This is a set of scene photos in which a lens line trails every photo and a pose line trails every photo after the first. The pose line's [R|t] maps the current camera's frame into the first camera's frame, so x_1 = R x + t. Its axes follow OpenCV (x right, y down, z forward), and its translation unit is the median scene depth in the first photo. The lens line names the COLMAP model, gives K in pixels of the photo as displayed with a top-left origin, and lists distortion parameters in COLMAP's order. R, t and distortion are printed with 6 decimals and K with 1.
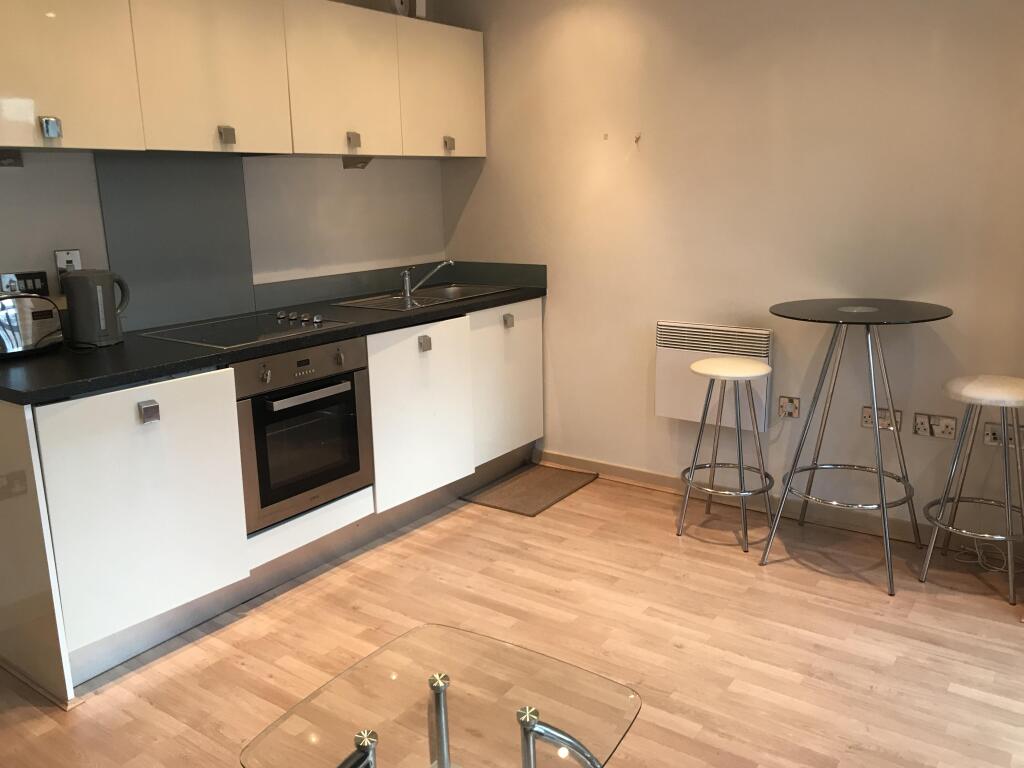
lens RADIAL K [[848.7, 0, 510.3], [0, 848.7, 386.2], [0, 0, 1]] dist [-0.016247, -0.003556]
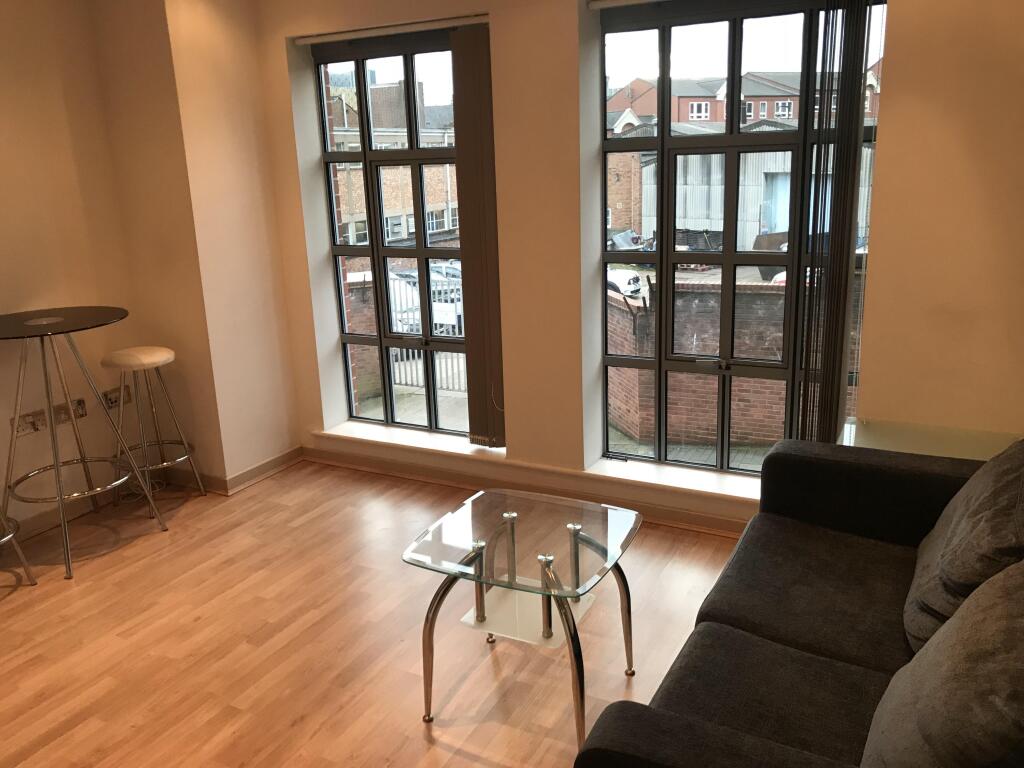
lens RADIAL K [[848.7, 0, 509.8], [0, 848.7, 383.0], [0, 0, 1]] dist [-0.016247, -0.003556]
pose [[-0.153570, -0.228283, 0.961407, -0.813544], [0.264805, 0.927853, 0.262615, -0.155989], [-0.951995, 0.294915, -0.082040, 0.569692]]
